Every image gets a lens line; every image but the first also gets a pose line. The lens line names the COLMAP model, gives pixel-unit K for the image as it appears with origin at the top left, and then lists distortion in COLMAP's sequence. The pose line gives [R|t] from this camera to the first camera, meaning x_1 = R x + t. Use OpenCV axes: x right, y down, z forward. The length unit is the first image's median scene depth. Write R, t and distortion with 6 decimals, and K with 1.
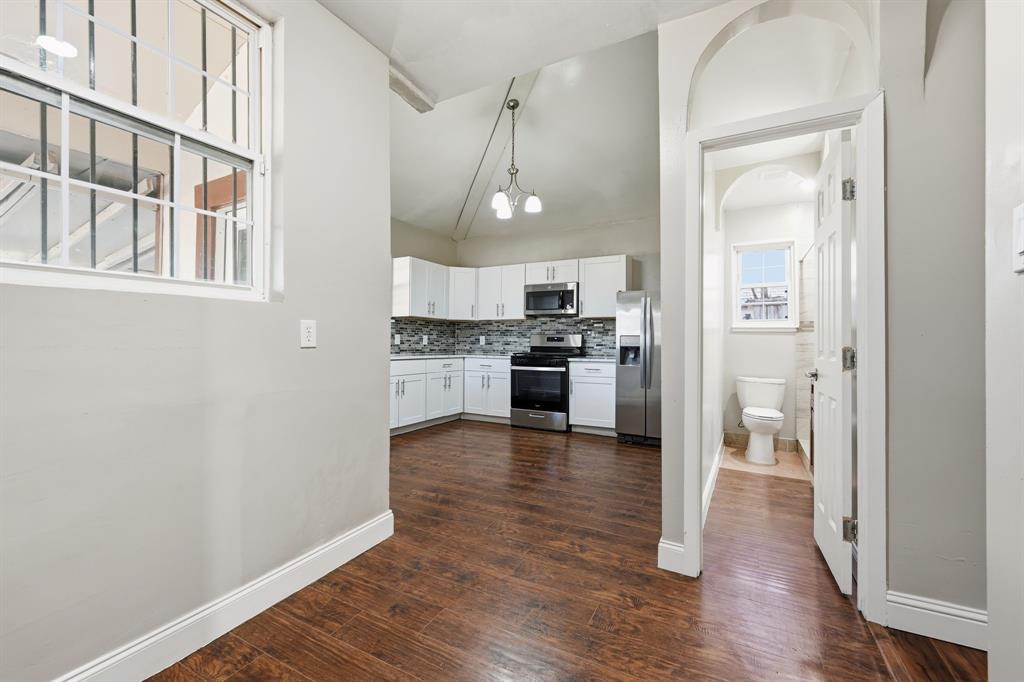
lens RADIAL K [[409.4, 0, 517.2], [0, 409.4, 344.5], [0, 0, 1]] dist [0.000218, 0.000246]
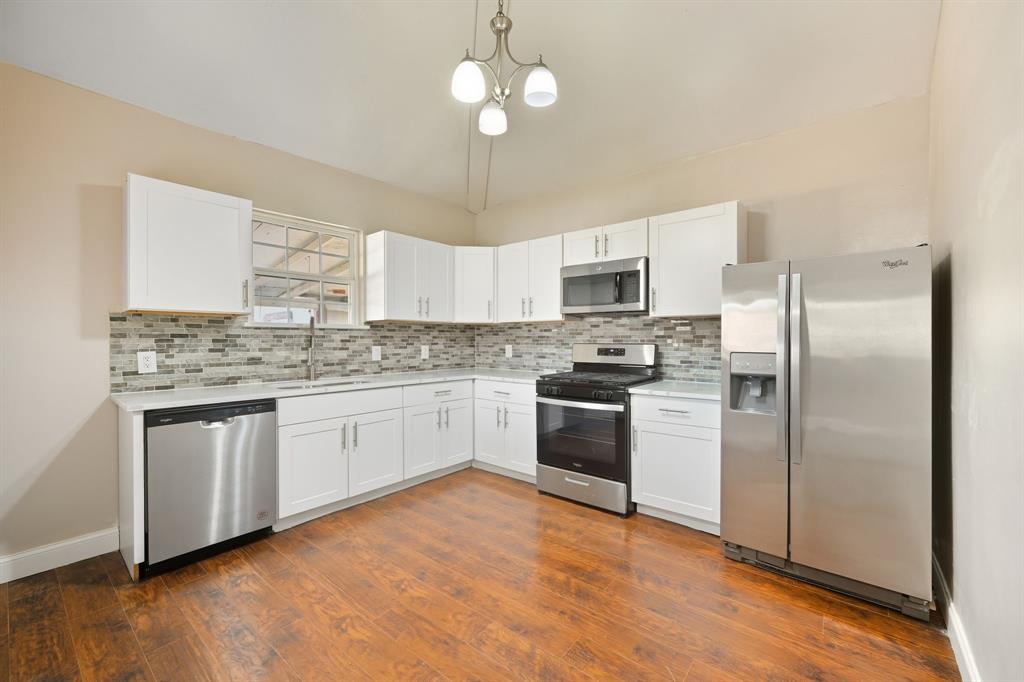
lens RADIAL K [[409.4, 0, 517.2], [0, 409.4, 344.5], [0, 0, 1]] dist [0.000218, 0.000246]
pose [[0.981965, -0.007085, -0.188928, 0.070161], [0.008330, 0.999948, 0.005800, -0.028774], [0.188877, -0.007269, 0.981974, 0.358480]]
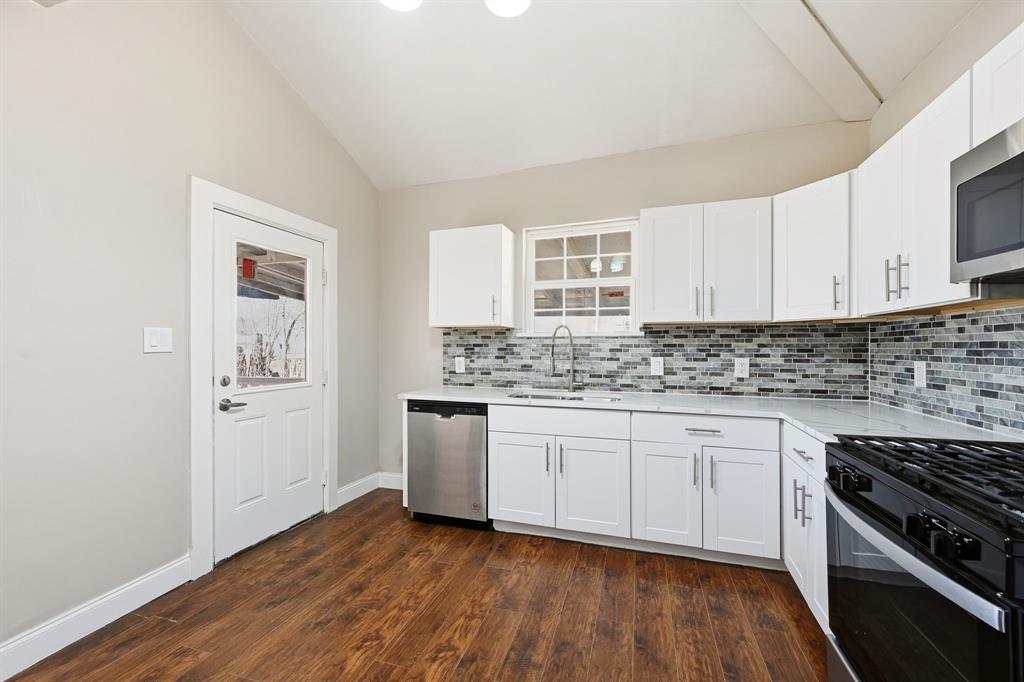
lens RADIAL K [[409.4, 0, 517.2], [0, 409.4, 344.5], [0, 0, 1]] dist [0.000218, 0.000246]
pose [[0.187422, -0.014732, -0.982169, 0.206485], [-0.004249, 0.999866, -0.015808, -0.031318], [0.982270, 0.007136, 0.187334, 0.700118]]
